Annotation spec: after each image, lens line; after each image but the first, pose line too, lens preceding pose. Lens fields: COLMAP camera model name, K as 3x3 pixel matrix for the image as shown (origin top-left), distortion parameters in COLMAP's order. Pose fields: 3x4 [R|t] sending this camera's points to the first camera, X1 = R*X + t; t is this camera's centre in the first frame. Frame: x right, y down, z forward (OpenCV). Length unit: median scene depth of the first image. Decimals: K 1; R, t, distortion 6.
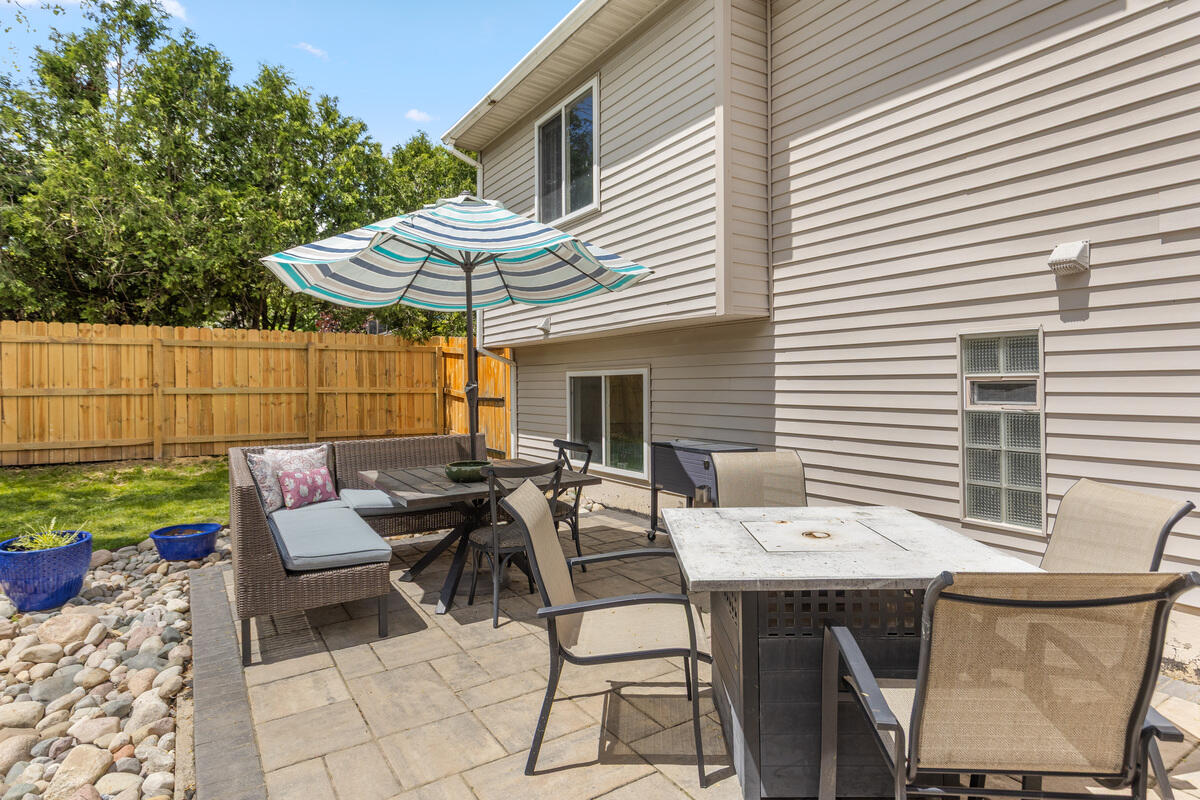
lens RADIAL K [[646.4, 0, 600.6], [0, 646.4, 376.8], [0, 0, 1]] dist [-0.002643, -0.000460]
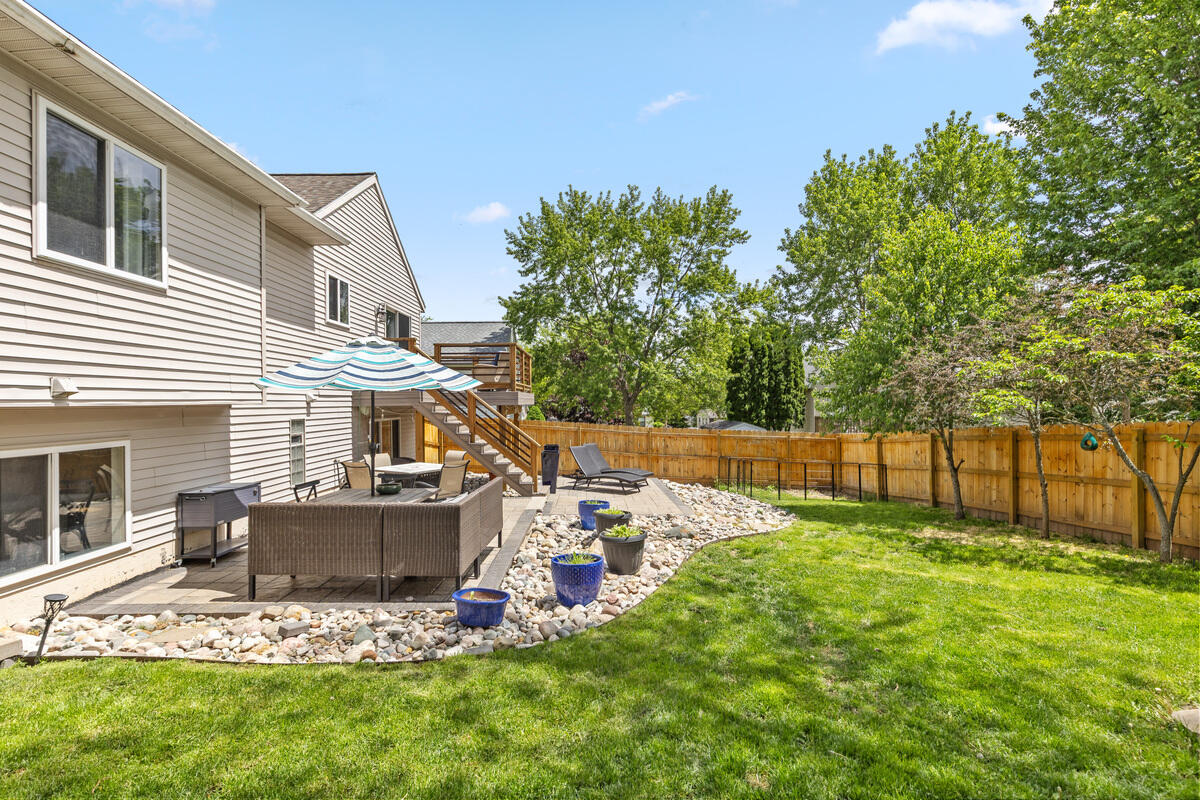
lens RADIAL K [[551.1, 0, 602.3], [0, 551.1, 403.7], [0, 0, 1]] dist [-0.000540, -0.000183]
pose [[-0.854736, 0.020092, 0.518673, -0.812960], [0.017573, 0.999798, -0.009771, -0.039034], [-0.518765, 0.000763, -0.854917, 1.053504]]
